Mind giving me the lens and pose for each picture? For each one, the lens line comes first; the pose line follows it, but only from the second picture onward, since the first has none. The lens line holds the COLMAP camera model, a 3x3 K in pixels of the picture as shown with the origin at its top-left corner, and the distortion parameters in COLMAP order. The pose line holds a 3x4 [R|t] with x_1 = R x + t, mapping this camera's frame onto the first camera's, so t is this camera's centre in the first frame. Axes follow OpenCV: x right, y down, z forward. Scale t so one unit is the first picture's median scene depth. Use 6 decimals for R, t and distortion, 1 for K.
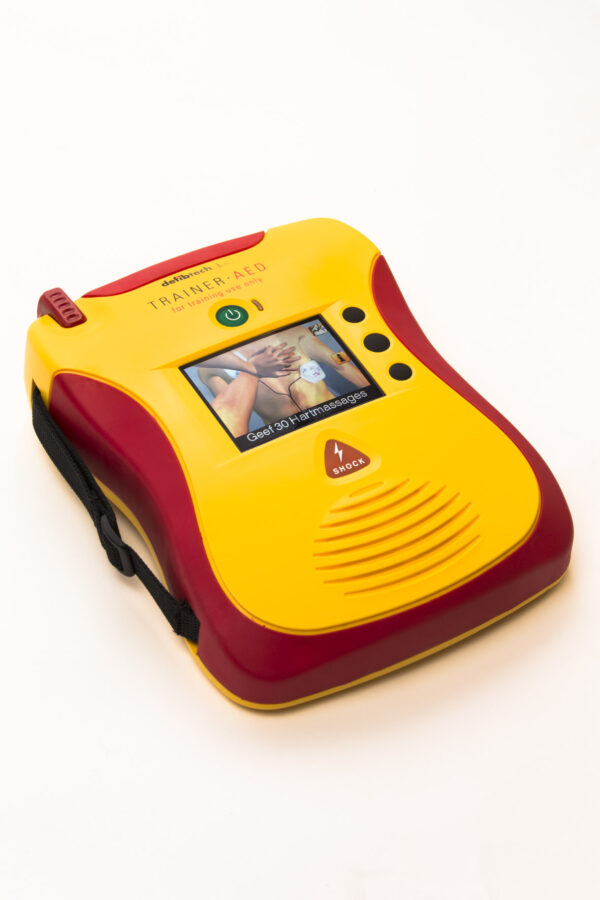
lens RADIAL K [[2245.5, 0, 300.0], [0, 2245.5, 450.0], [0, 0, 1]] dist [0.010849, -0.000490]
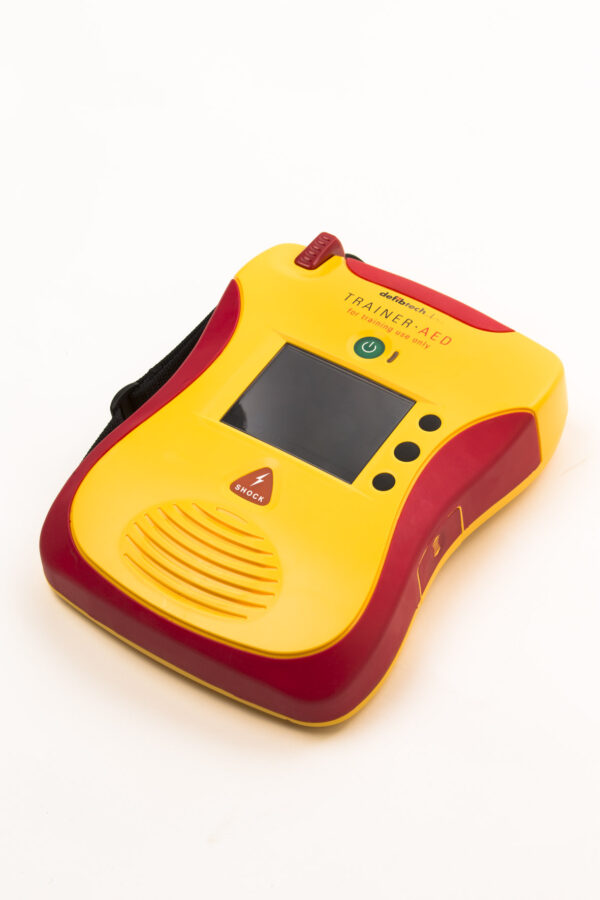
lens RADIAL K [[2245.5, 0, 300.0], [0, 2245.5, 450.0], [0, 0, 1]] dist [0.010849, -0.000490]
pose [[0.415420, 0.644513, -0.641895, 0.666051], [-0.604298, 0.722983, 0.334844, -0.359279], [0.679890, 0.248795, 0.689819, 0.260951]]
